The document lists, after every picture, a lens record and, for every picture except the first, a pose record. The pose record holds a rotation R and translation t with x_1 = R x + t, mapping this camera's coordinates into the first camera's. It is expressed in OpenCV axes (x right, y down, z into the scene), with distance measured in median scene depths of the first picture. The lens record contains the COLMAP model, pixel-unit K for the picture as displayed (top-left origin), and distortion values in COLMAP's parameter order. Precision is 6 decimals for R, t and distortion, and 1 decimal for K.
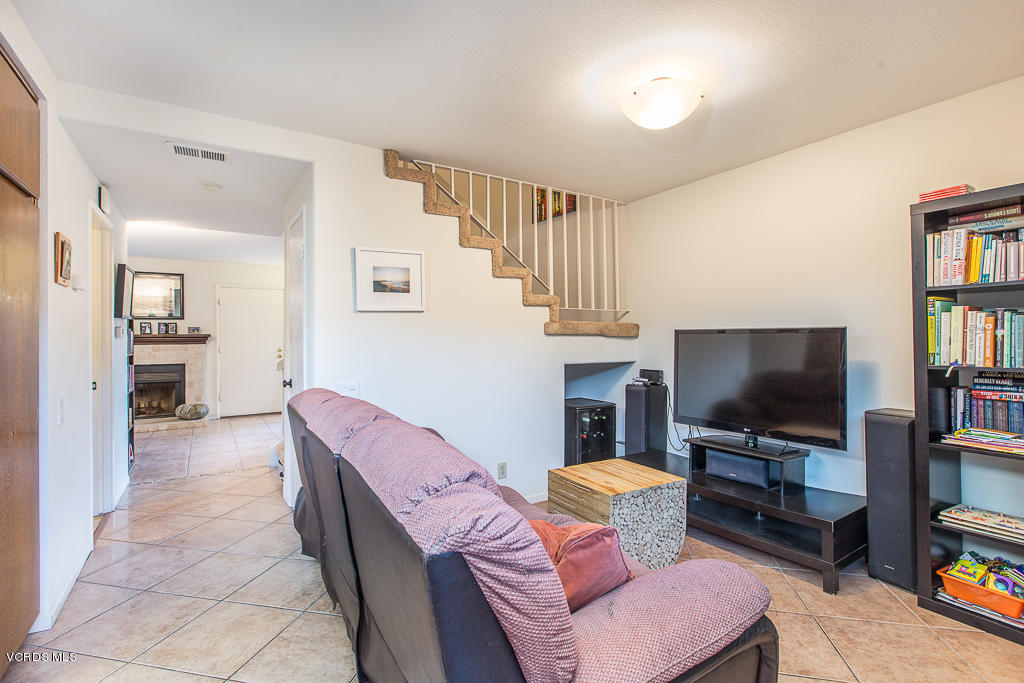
lens RADIAL K [[475.0, 0, 504.8], [0, 475.0, 336.6], [0, 0, 1]] dist [0.000902, 0.001130]
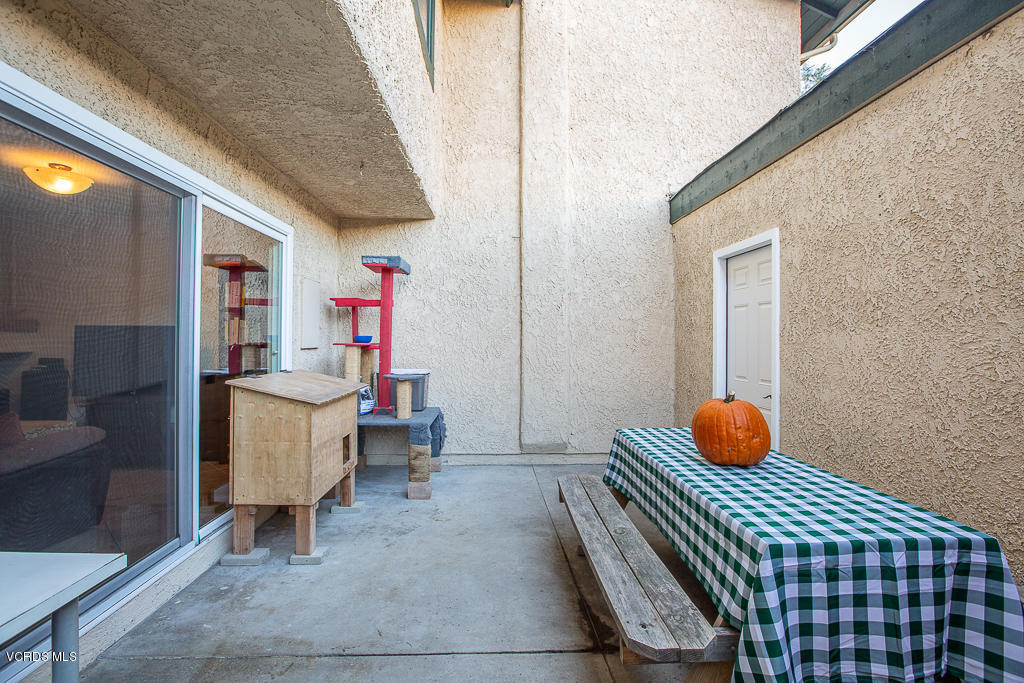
lens RADIAL K [[475.0, 0, 506.5], [0, 475.0, 335.3], [0, 0, 1]] dist [0.000902, 0.001130]
pose [[0.521639, 0.013056, 0.853066, -0.121161], [-0.010909, 0.999903, -0.008633, 0.016615], [-0.853096, -0.004803, 0.521731, -0.640973]]
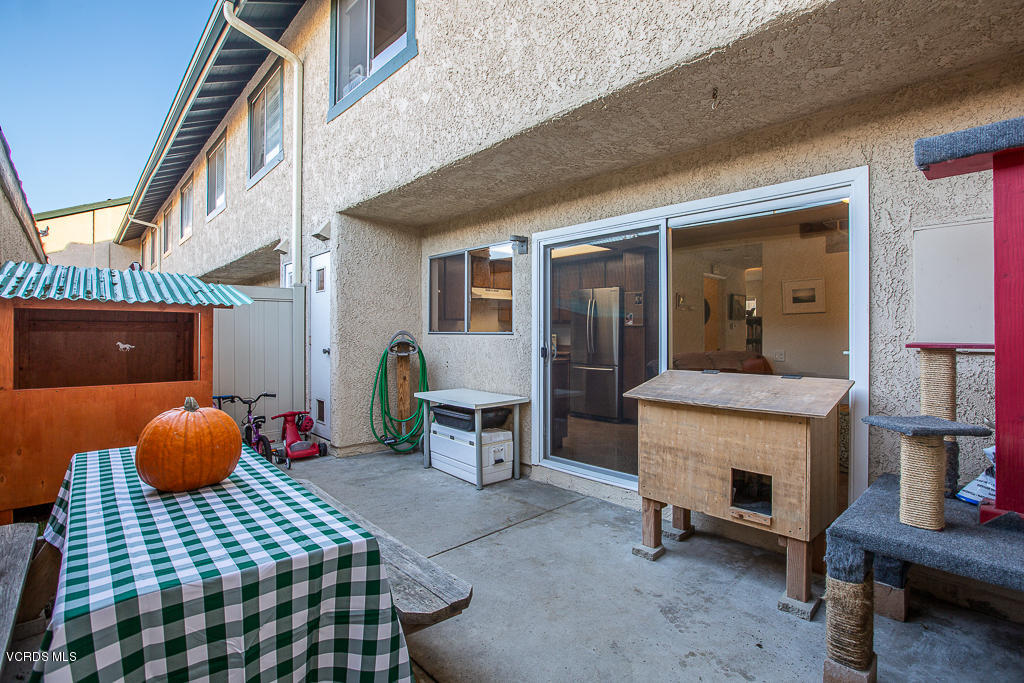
lens RADIAL K [[475.0, 0, 504.2], [0, 475.0, 336.1], [0, 0, 1]] dist [0.000902, 0.001130]
pose [[0.164653, 0.009137, -0.986309, 1.077644], [0.003357, 0.999946, 0.009824, 0.013951], [0.986346, -0.004928, 0.164614, -0.334265]]
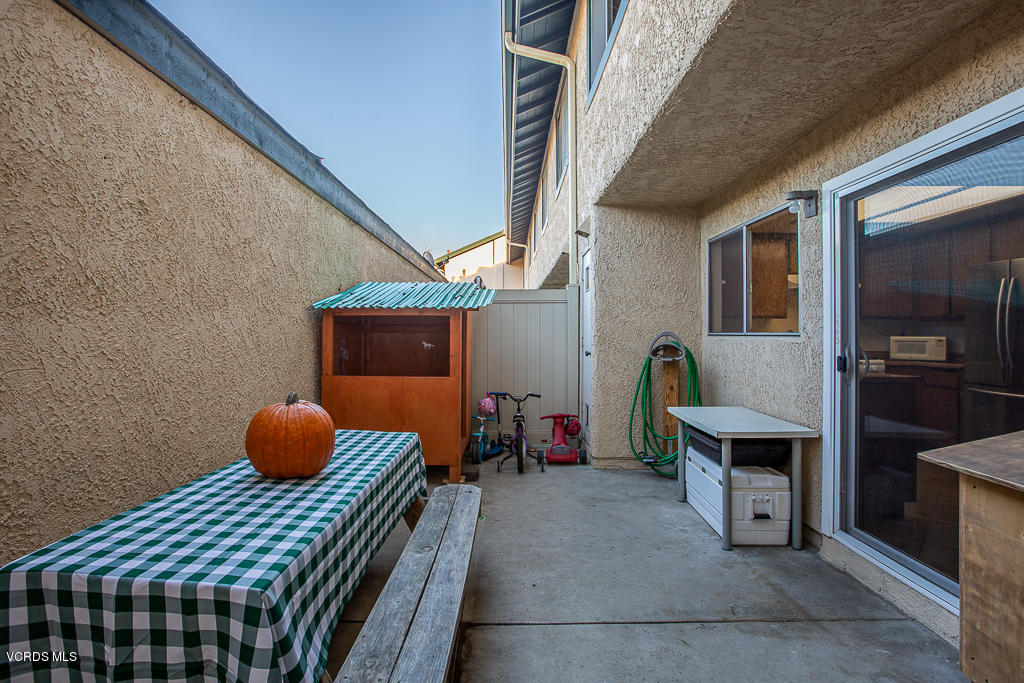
lens RADIAL K [[475.0, 0, 523.9], [0, 475.0, 335.8], [0, 0, 1]] dist [0.000902, 0.001130]
pose [[-0.515494, 0.003474, -0.856886, 0.848396], [0.004176, 0.999990, 0.001542, 0.017991], [0.856883, -0.002783, -0.515503, -0.093640]]
